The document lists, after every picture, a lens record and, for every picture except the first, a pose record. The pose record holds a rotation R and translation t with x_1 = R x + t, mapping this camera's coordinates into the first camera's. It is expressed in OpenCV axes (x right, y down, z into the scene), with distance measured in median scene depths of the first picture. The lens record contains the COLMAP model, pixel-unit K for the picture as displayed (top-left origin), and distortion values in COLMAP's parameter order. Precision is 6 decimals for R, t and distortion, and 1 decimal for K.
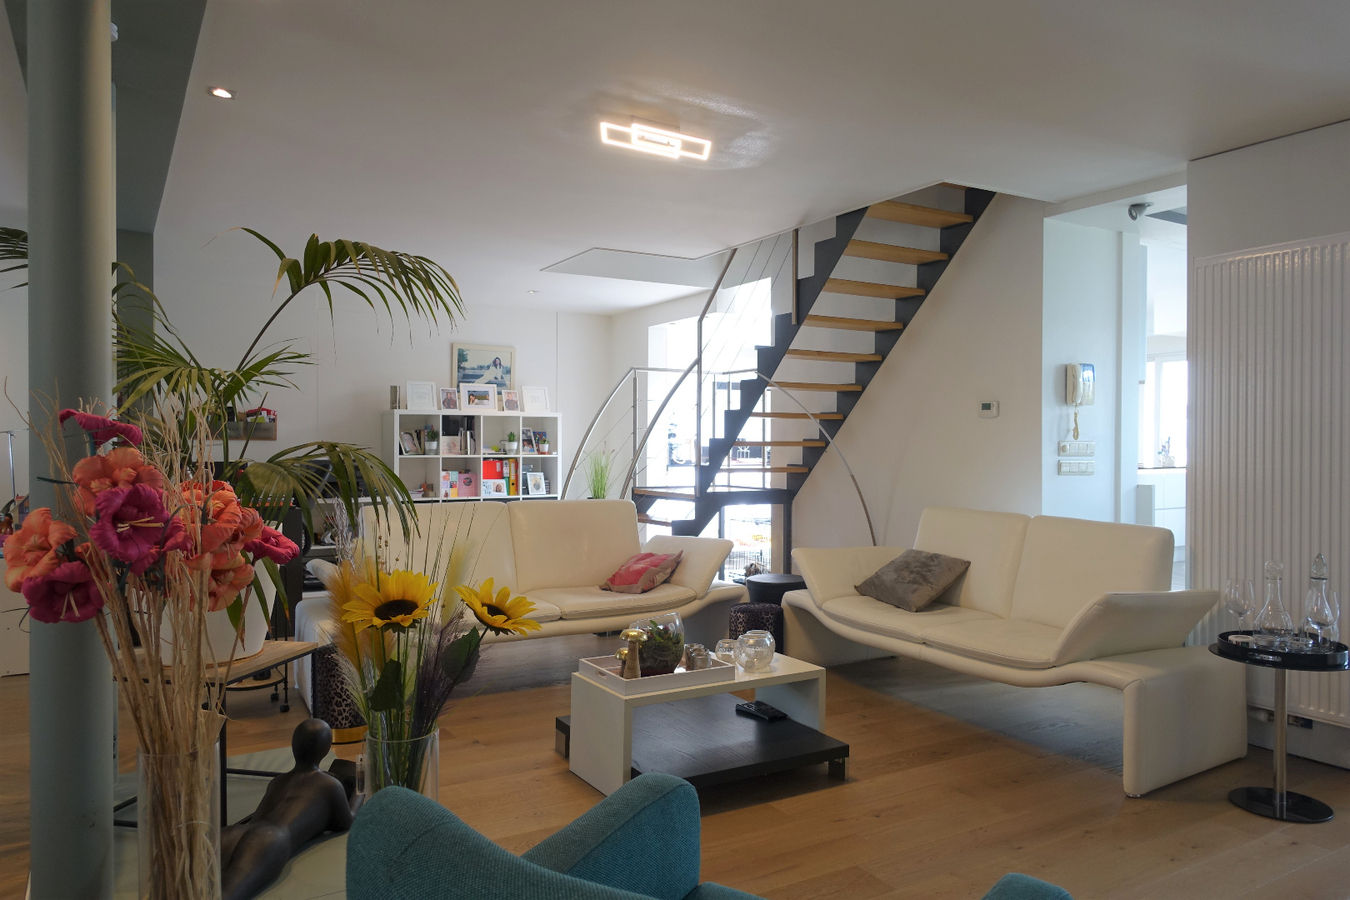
lens RADIAL K [[932.4, 0, 678.3], [0, 932.4, 453.1], [0, 0, 1]] dist [0.001343, -0.001084]
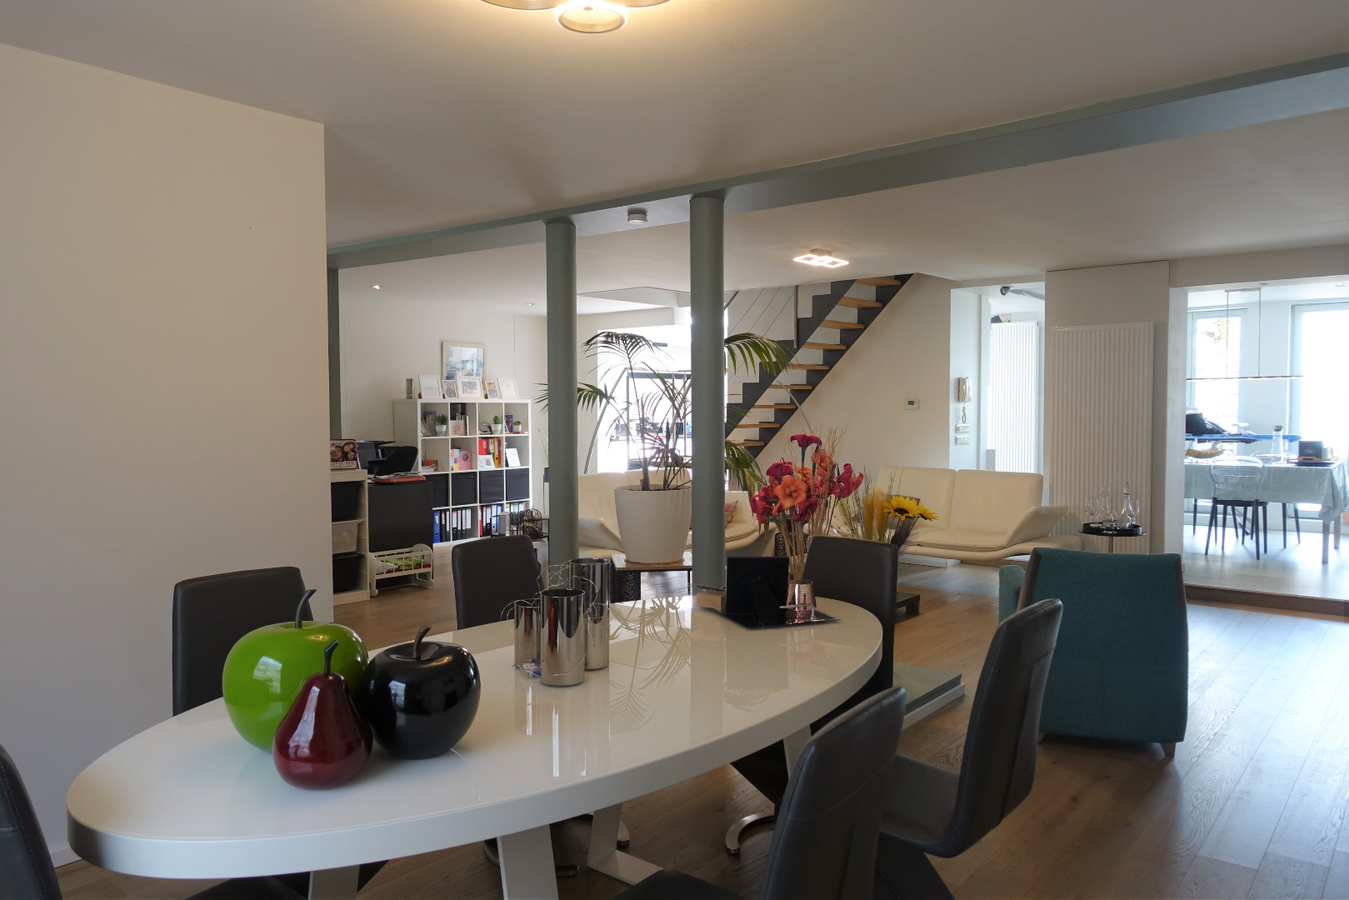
lens RADIAL K [[975.6, 0, 674.5], [0, 975.6, 450.0], [0, 0, 1]] dist [-0.001610, 0.000391]
pose [[0.936559, -0.022974, 0.349757, -0.420772], [0.010891, 0.999275, 0.036476, -0.022786], [-0.350341, -0.030353, 0.936130, -0.282358]]
